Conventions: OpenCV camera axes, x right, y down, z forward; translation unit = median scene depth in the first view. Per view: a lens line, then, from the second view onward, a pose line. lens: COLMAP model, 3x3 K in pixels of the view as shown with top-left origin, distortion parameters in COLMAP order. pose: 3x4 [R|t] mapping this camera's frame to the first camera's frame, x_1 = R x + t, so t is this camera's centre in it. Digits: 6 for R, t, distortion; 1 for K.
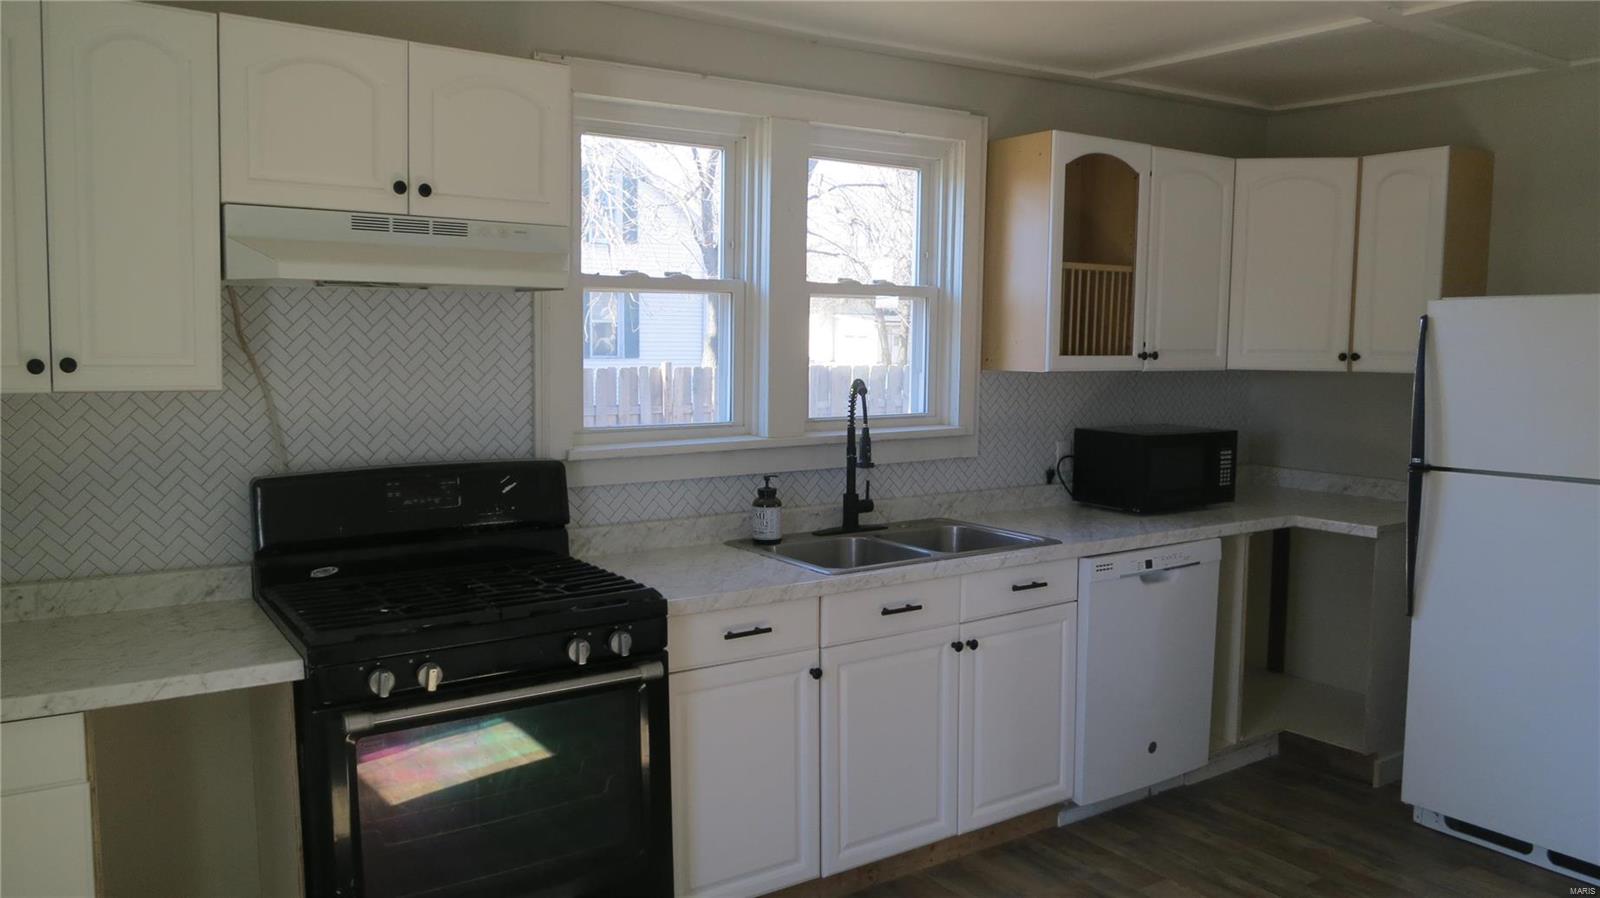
lens RADIAL K [[1144.5, 0, 800.0], [0, 1144.5, 449.0], [0, 0, 1]] dist [-0.051255, 0.011064]
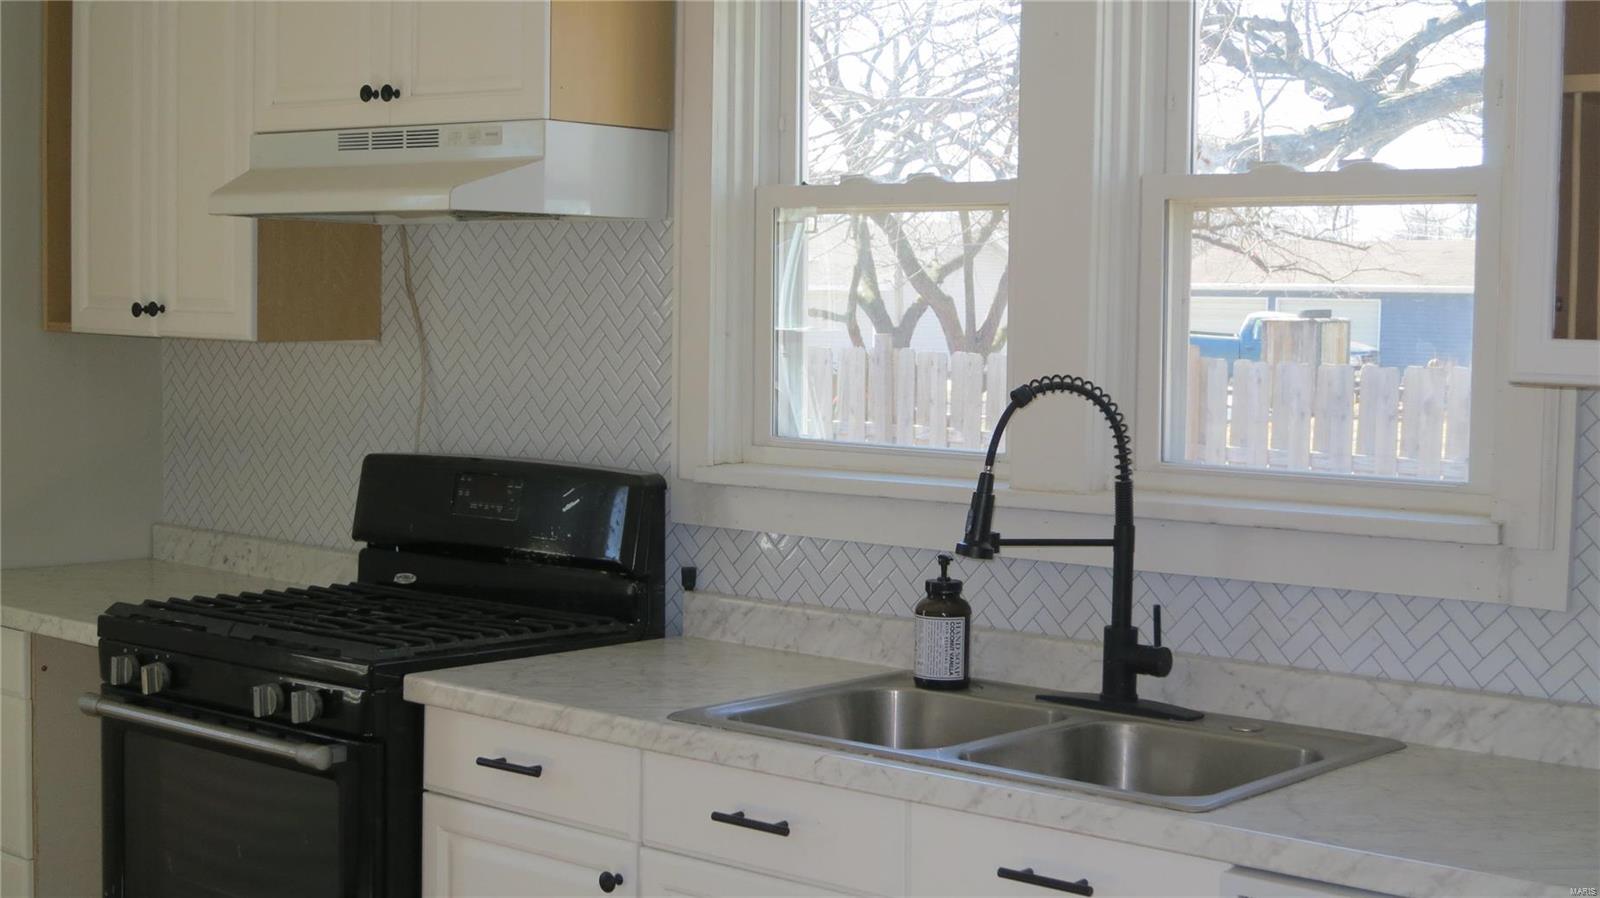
lens RADIAL K [[2152.8, 0, 800.0], [0, 2152.8, 449.0], [0, 0, 1]] dist [-0.100303, -0.012662]
pose [[0.287916, 0.058067, -0.955893, 1.014374], [-0.113987, 0.993142, 0.025997, -0.048730], [0.950848, 0.101474, 0.292561, 0.753625]]
